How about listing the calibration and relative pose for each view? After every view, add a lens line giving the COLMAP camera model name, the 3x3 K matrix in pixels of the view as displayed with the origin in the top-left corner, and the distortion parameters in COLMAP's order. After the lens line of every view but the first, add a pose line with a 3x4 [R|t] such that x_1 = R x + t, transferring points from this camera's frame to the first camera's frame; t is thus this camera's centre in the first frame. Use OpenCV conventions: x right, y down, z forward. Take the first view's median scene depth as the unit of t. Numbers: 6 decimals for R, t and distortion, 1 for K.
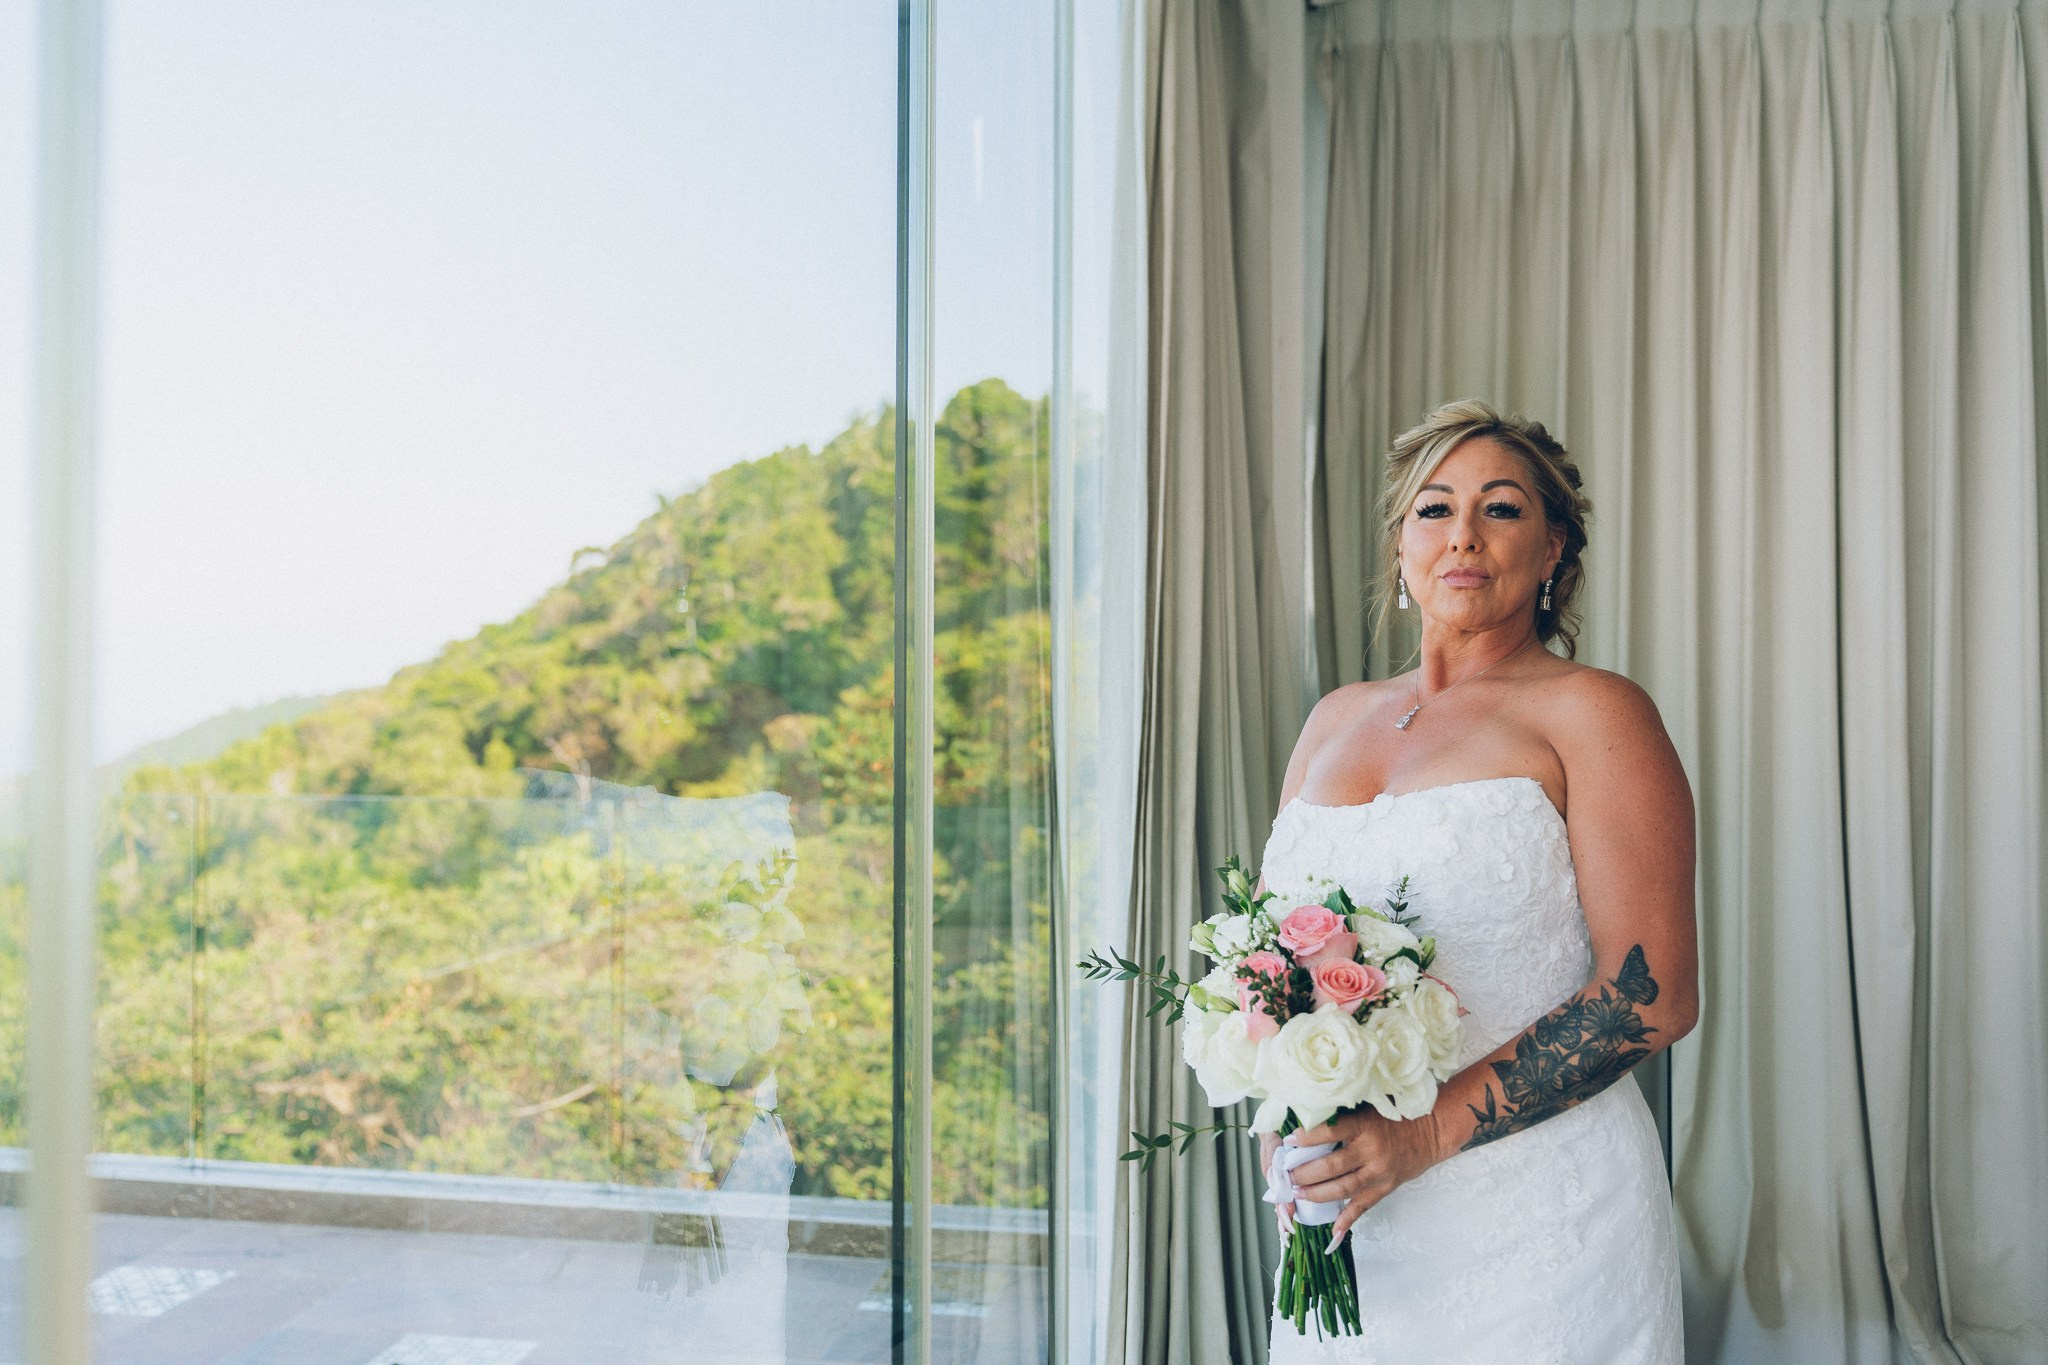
lens RADIAL K [[1548.3, 0, 1136.0], [0, 1548.3, 702.3], [0, 0, 1]] dist [0.007604, -0.064904]
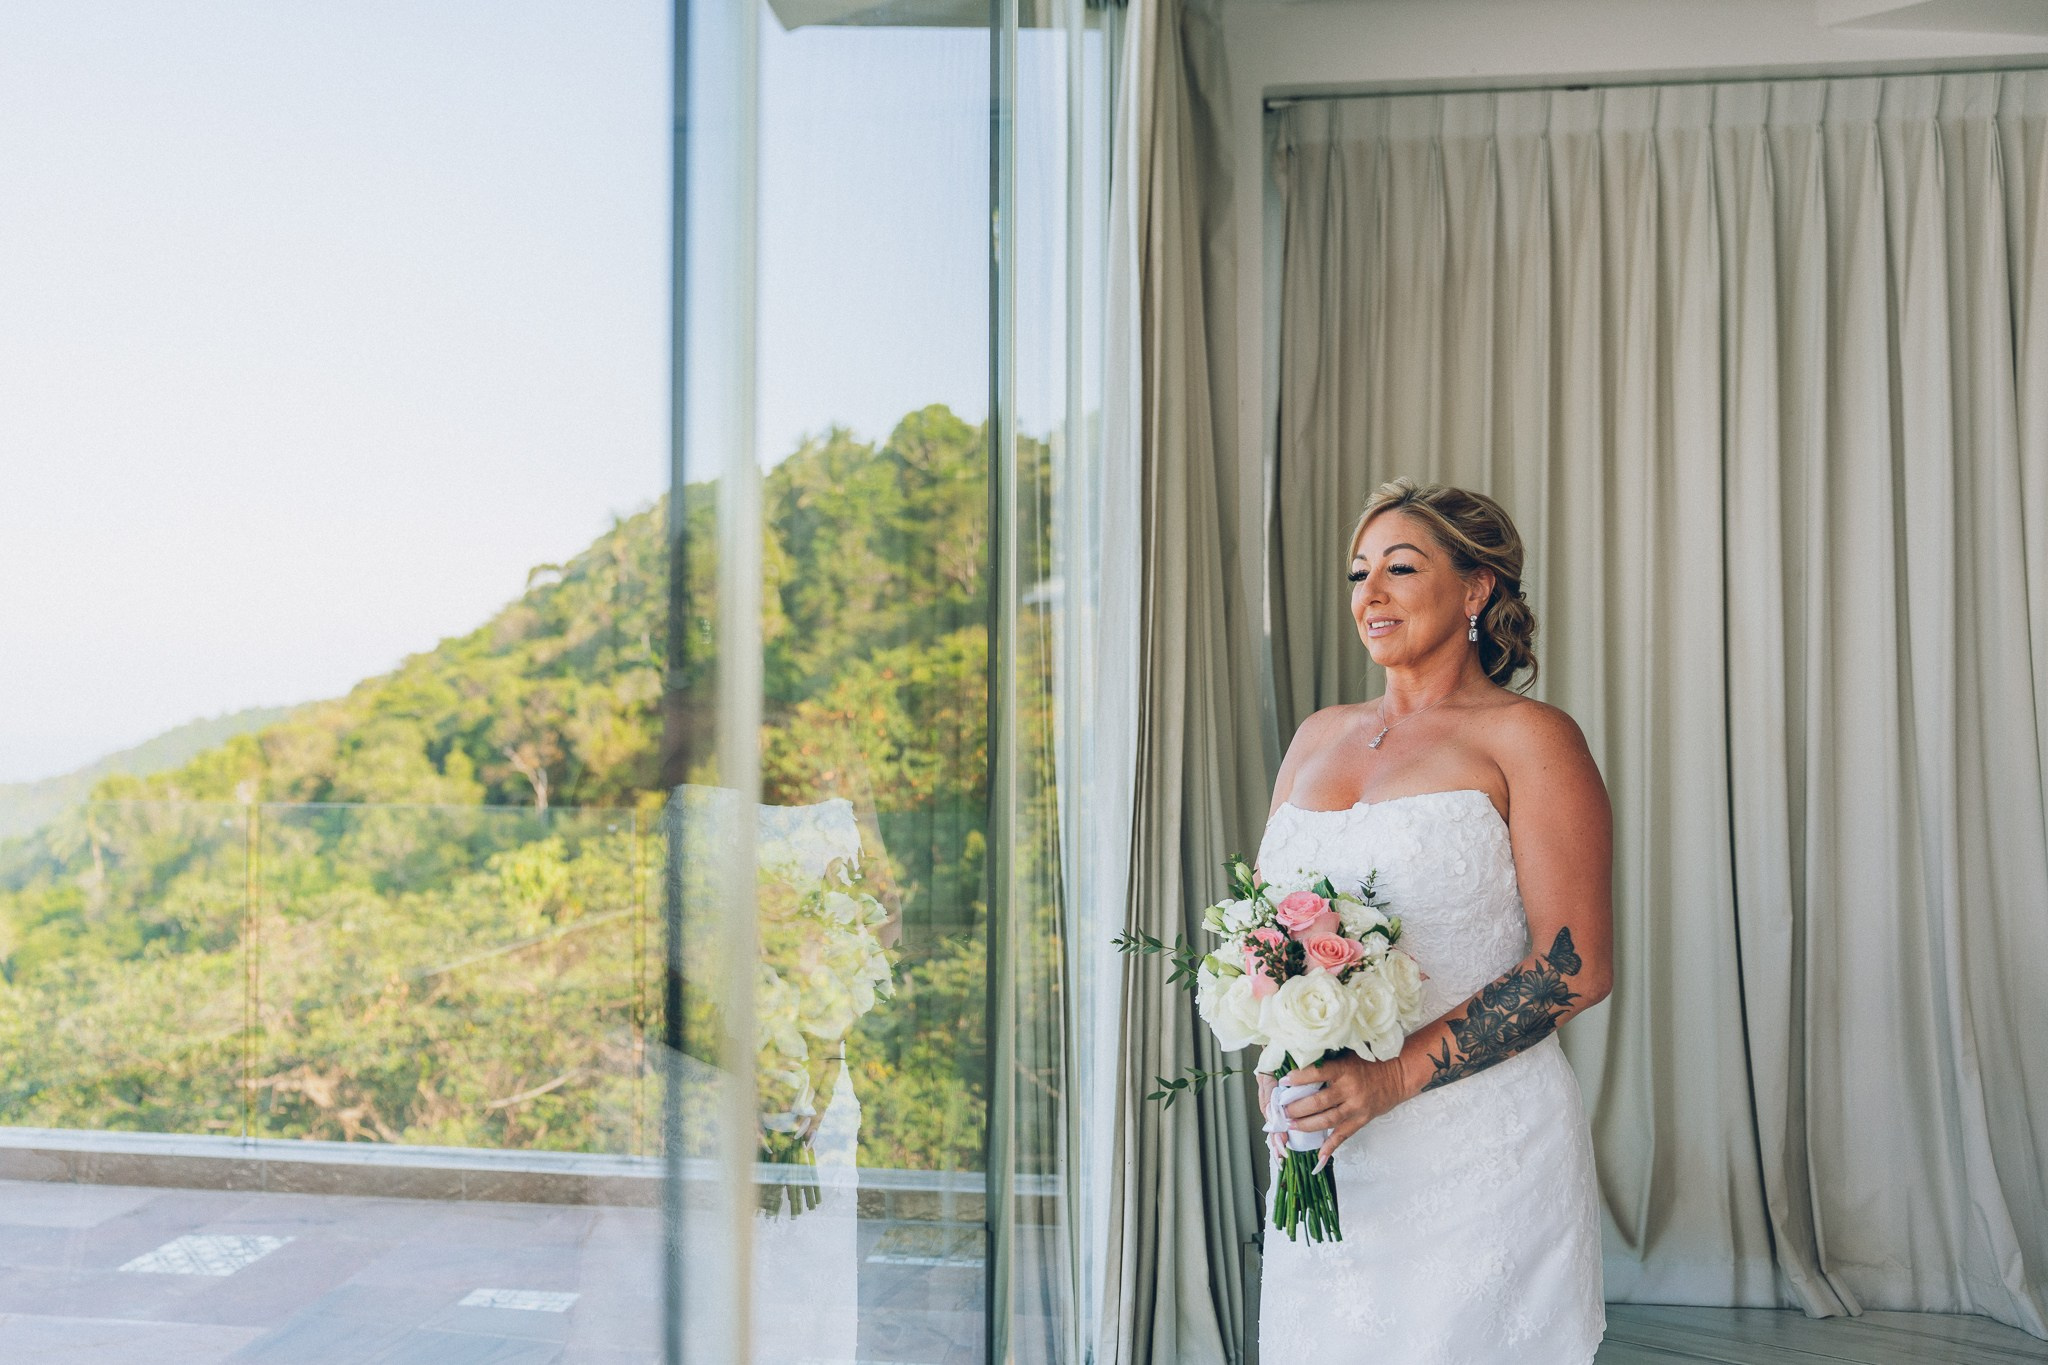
lens RADIAL K [[1708.2, 0, 1024.0], [0, 1708.2, 682.5], [0, 0, 1]] dist [-0.002213, -0.096568]
pose [[0.999612, -0.000690, 0.027851, -0.070368], [0.000957, 0.999954, -0.009581, -0.010443], [-0.027843, 0.009604, 0.999566, -0.171105]]
